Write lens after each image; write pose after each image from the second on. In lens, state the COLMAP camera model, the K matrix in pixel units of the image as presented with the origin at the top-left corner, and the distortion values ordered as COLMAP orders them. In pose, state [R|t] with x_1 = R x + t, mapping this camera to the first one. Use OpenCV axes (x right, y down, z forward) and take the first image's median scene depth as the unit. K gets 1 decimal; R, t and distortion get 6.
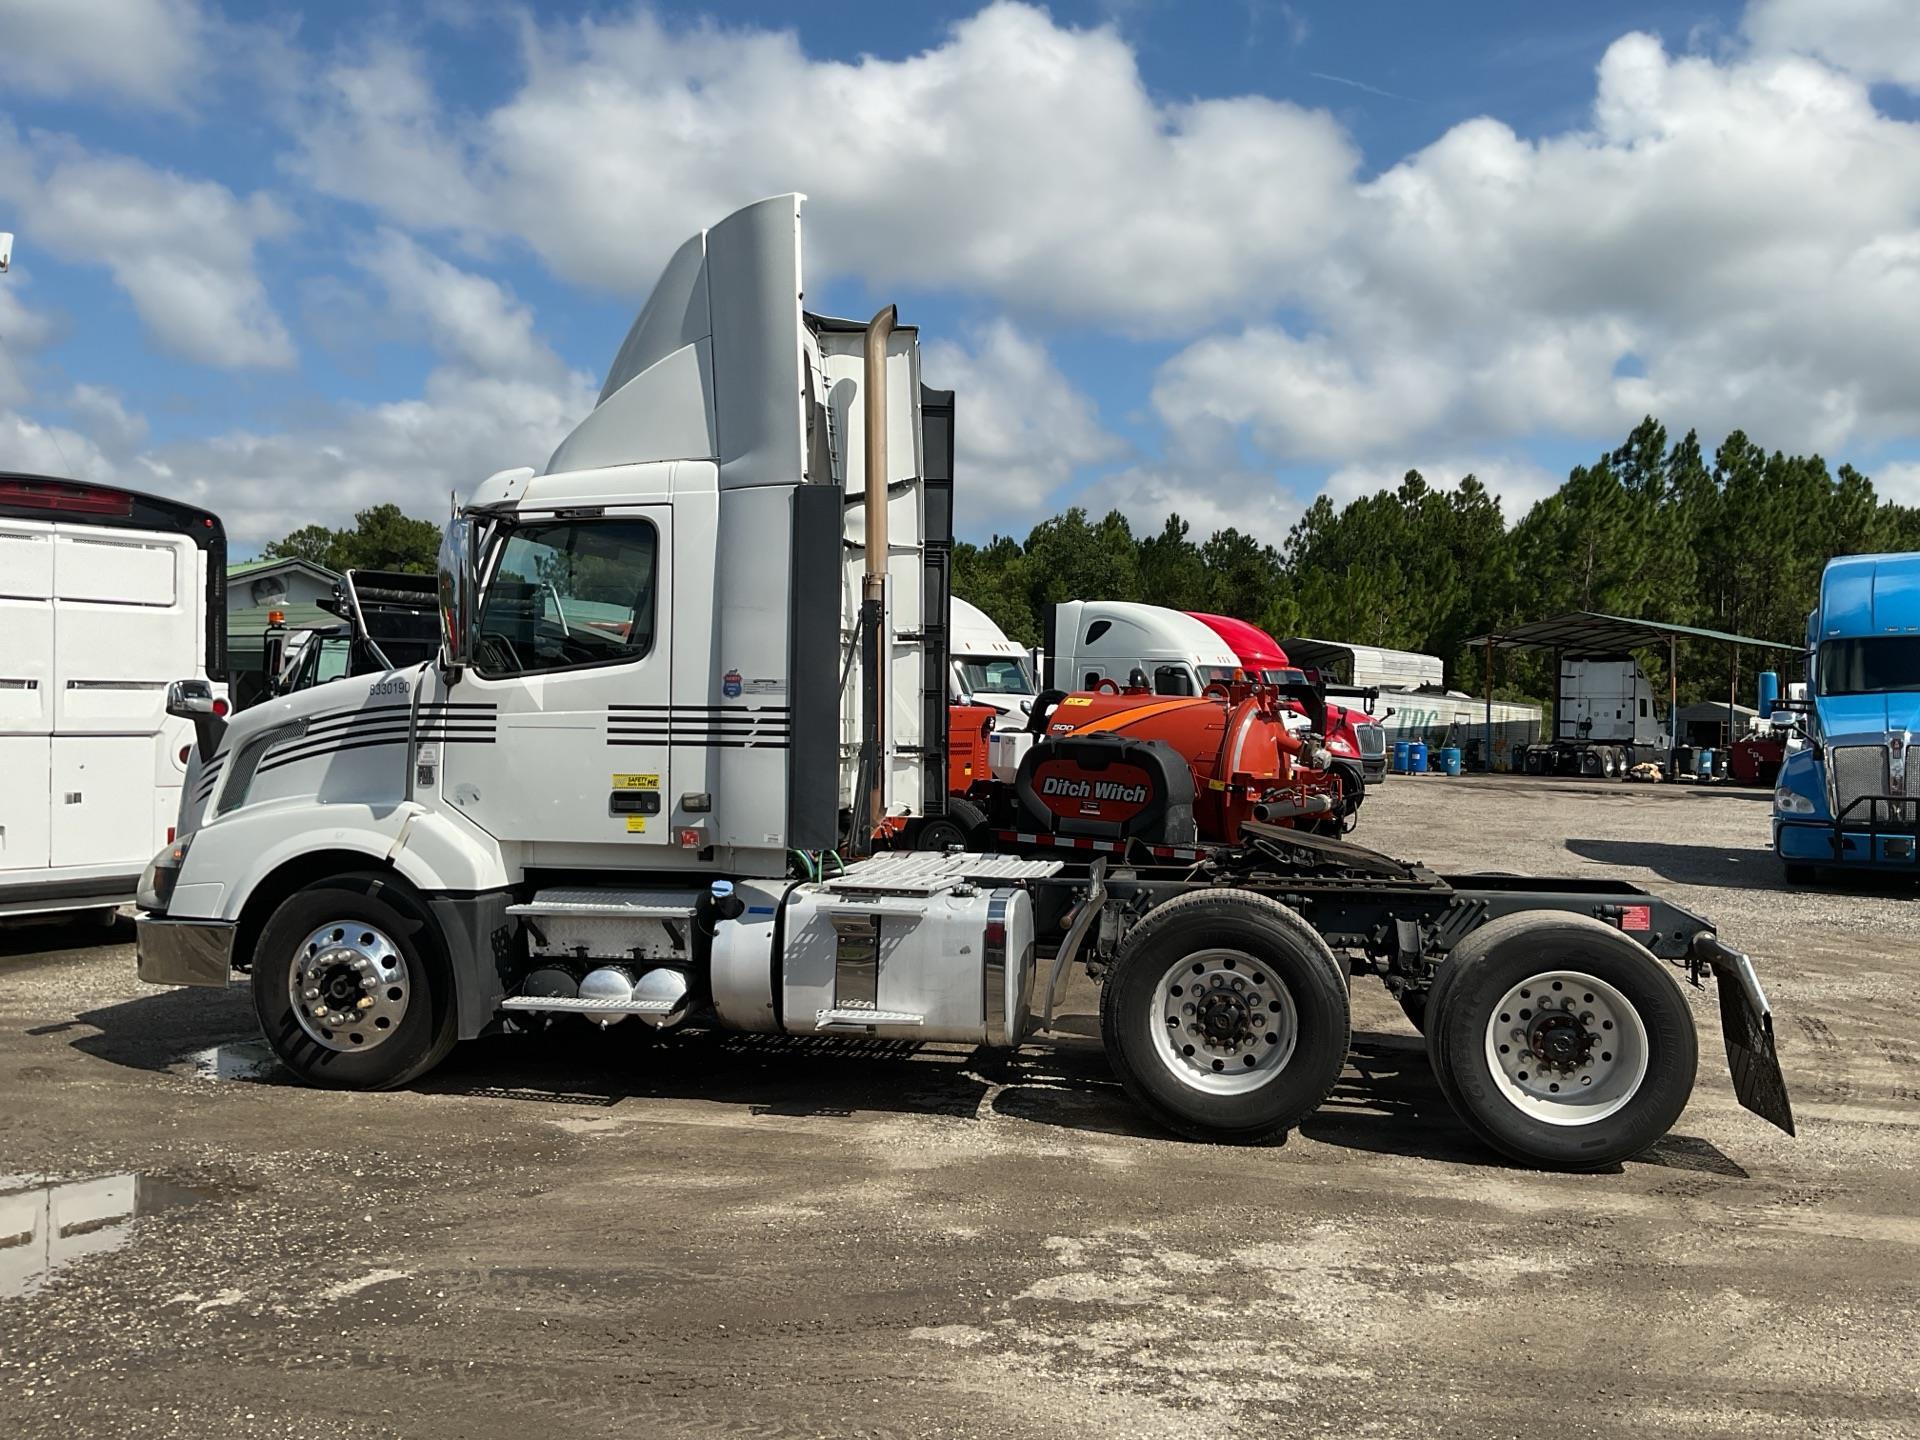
lens RADIAL K [[1653.6, 0, 960.0], [0, 1653.6, 720.0], [0, 0, 1]] dist [0.177892, -0.340555]
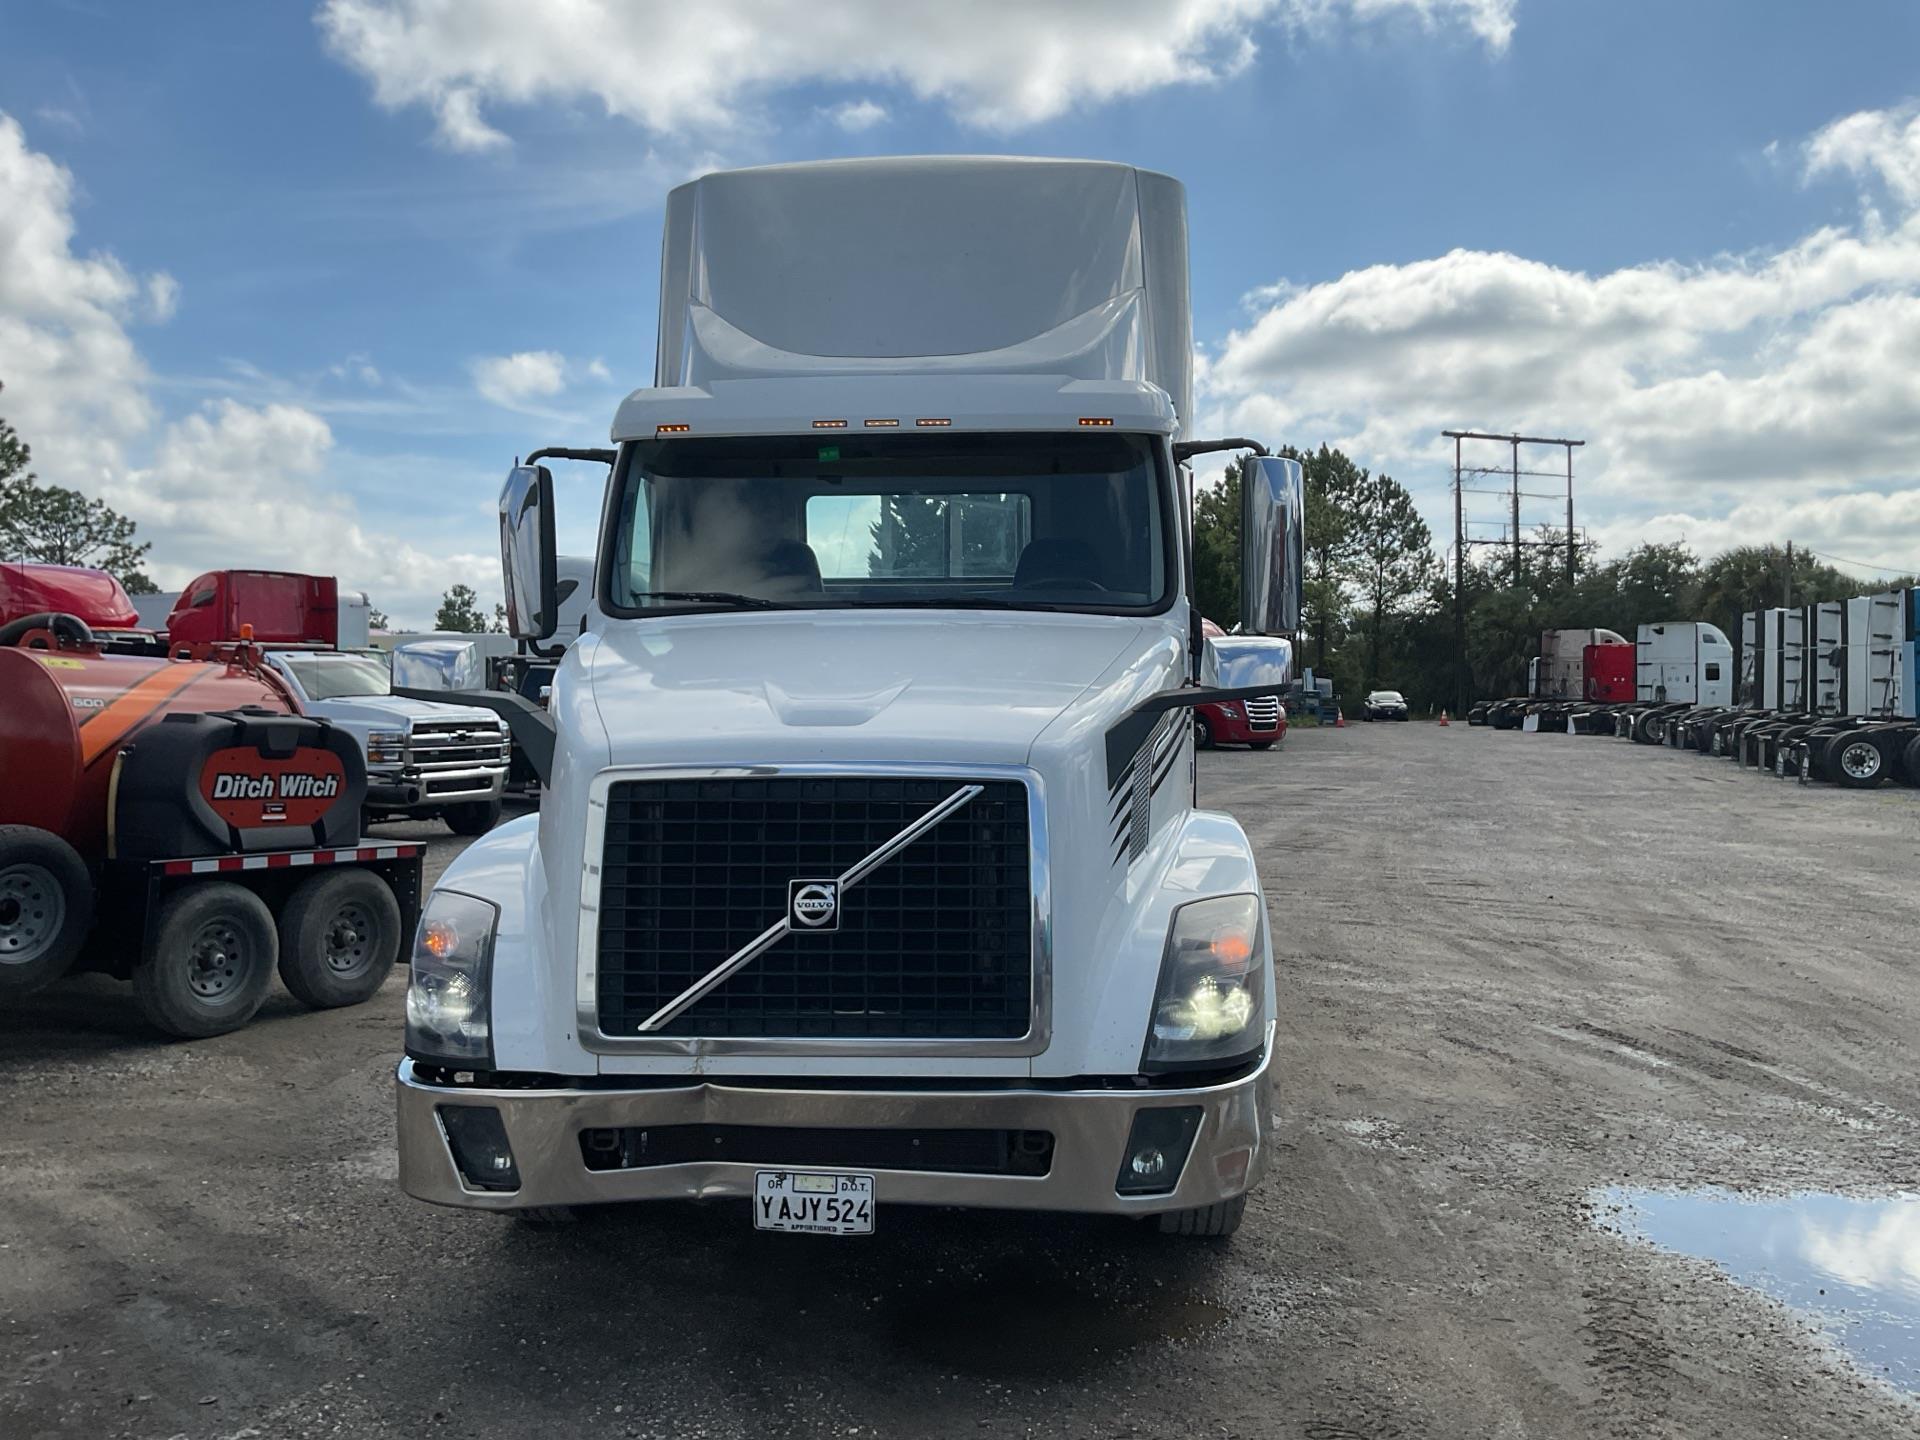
lens RADIAL K [[1595.0, 0, 960.0], [0, 1595.0, 720.0], [0, 0, 1]] dist [0.057942, -0.101998]
pose [[-0.136354, -0.027056, 0.990291, -0.942090], [0.001874, 0.999618, 0.027569, -0.009451], [-0.990658, 0.005615, -0.136251, 1.107481]]
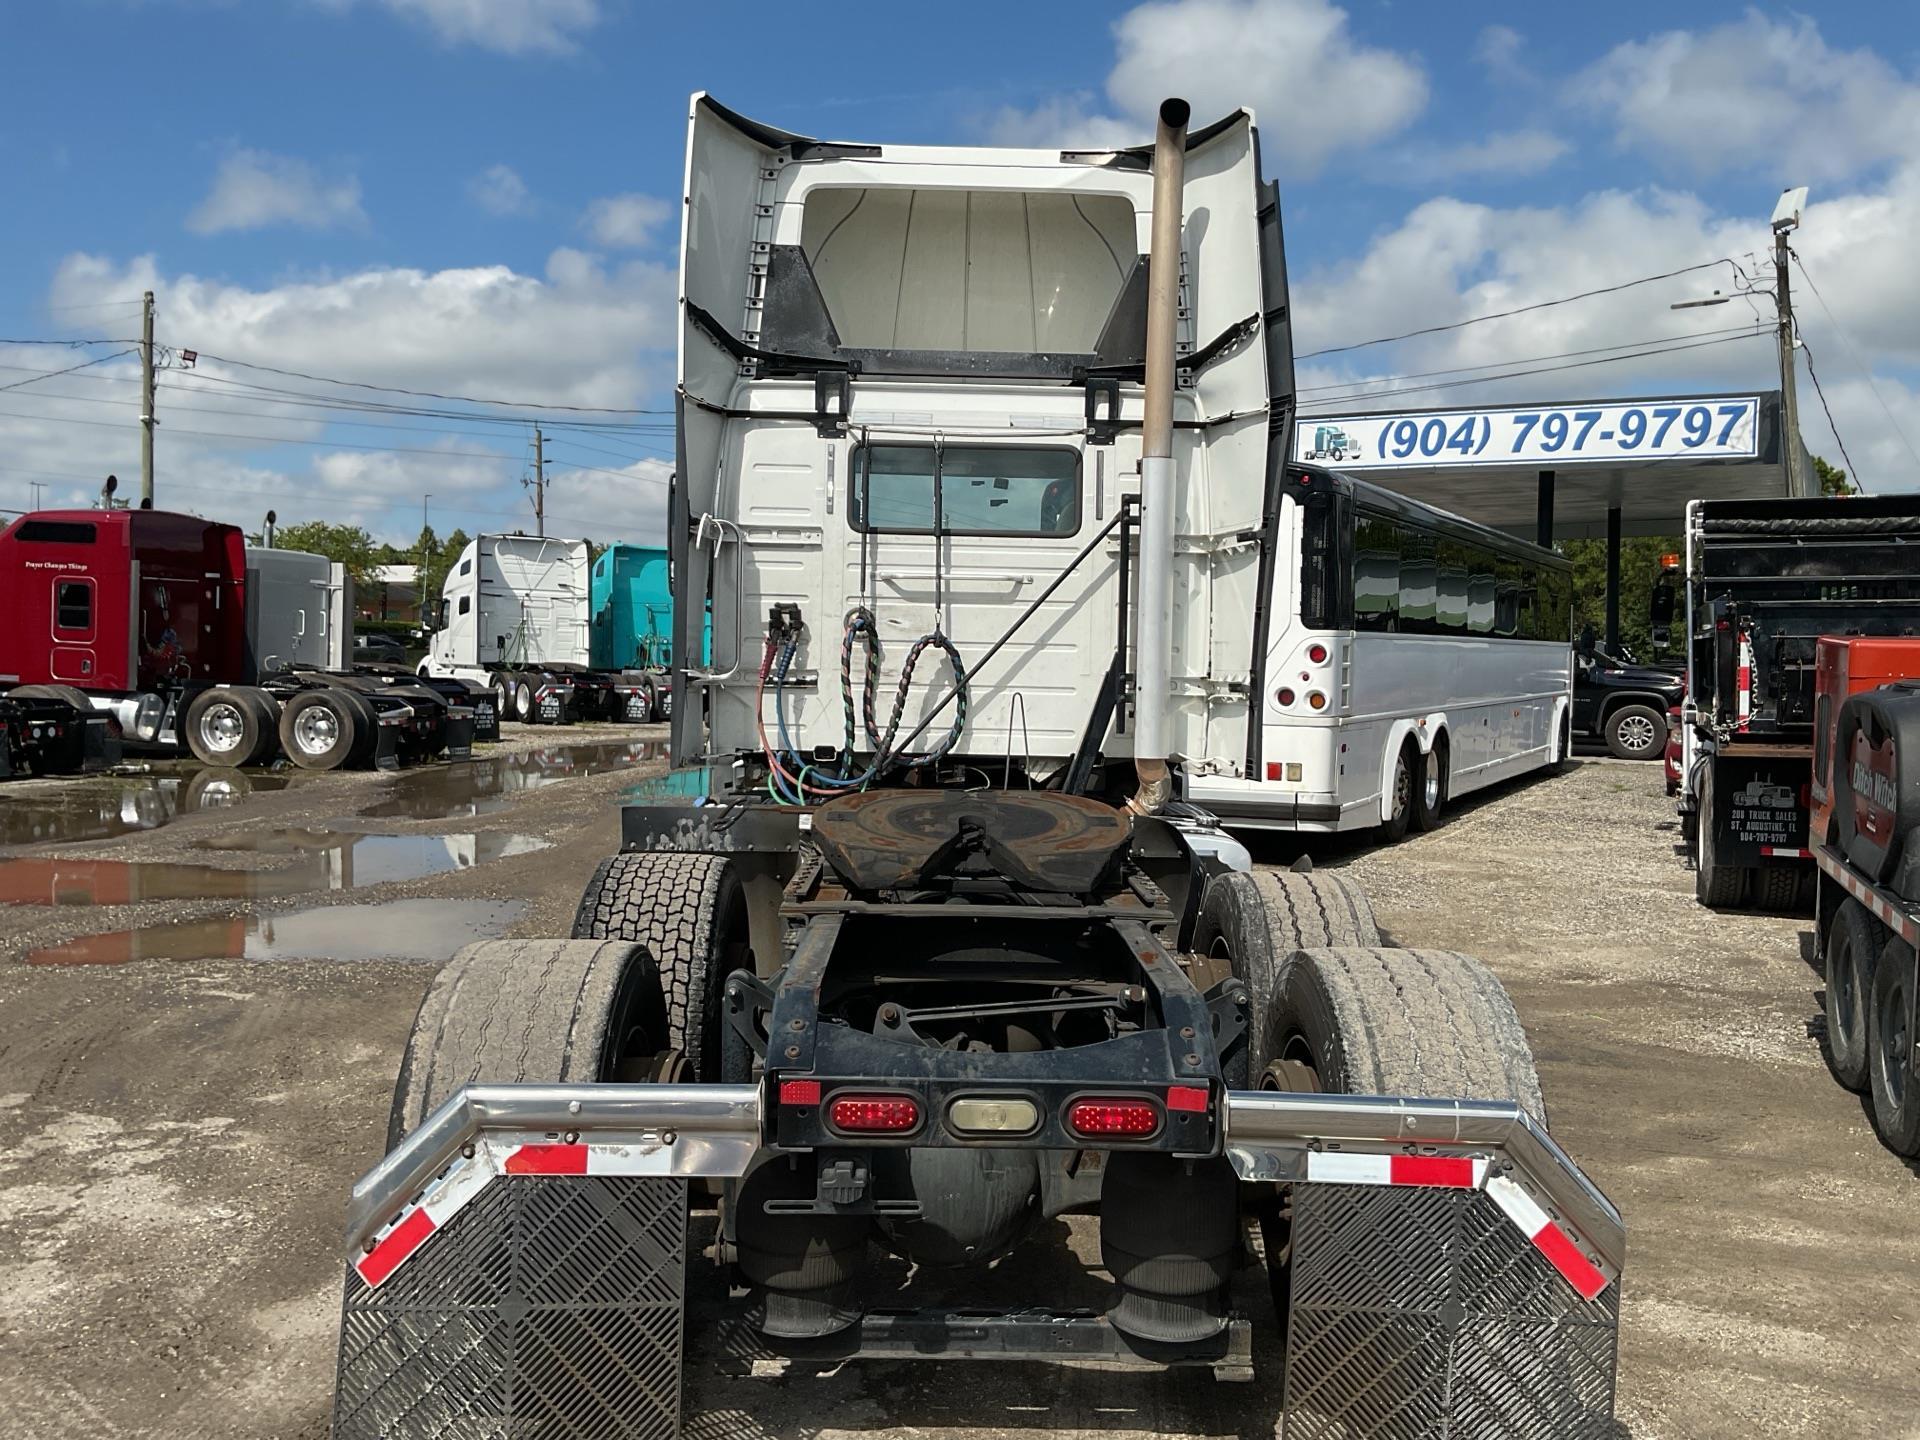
lens RADIAL K [[1597.4, 0, 932.4], [0, 1597.4, 728.5], [0, 0, 1]] dist [0.110287, -0.192967]
pose [[0.178460, 0.035685, -0.983300, 0.754571], [-0.019891, 0.999269, 0.032654, 0.017552], [0.983746, 0.013732, 0.179039, 0.845971]]
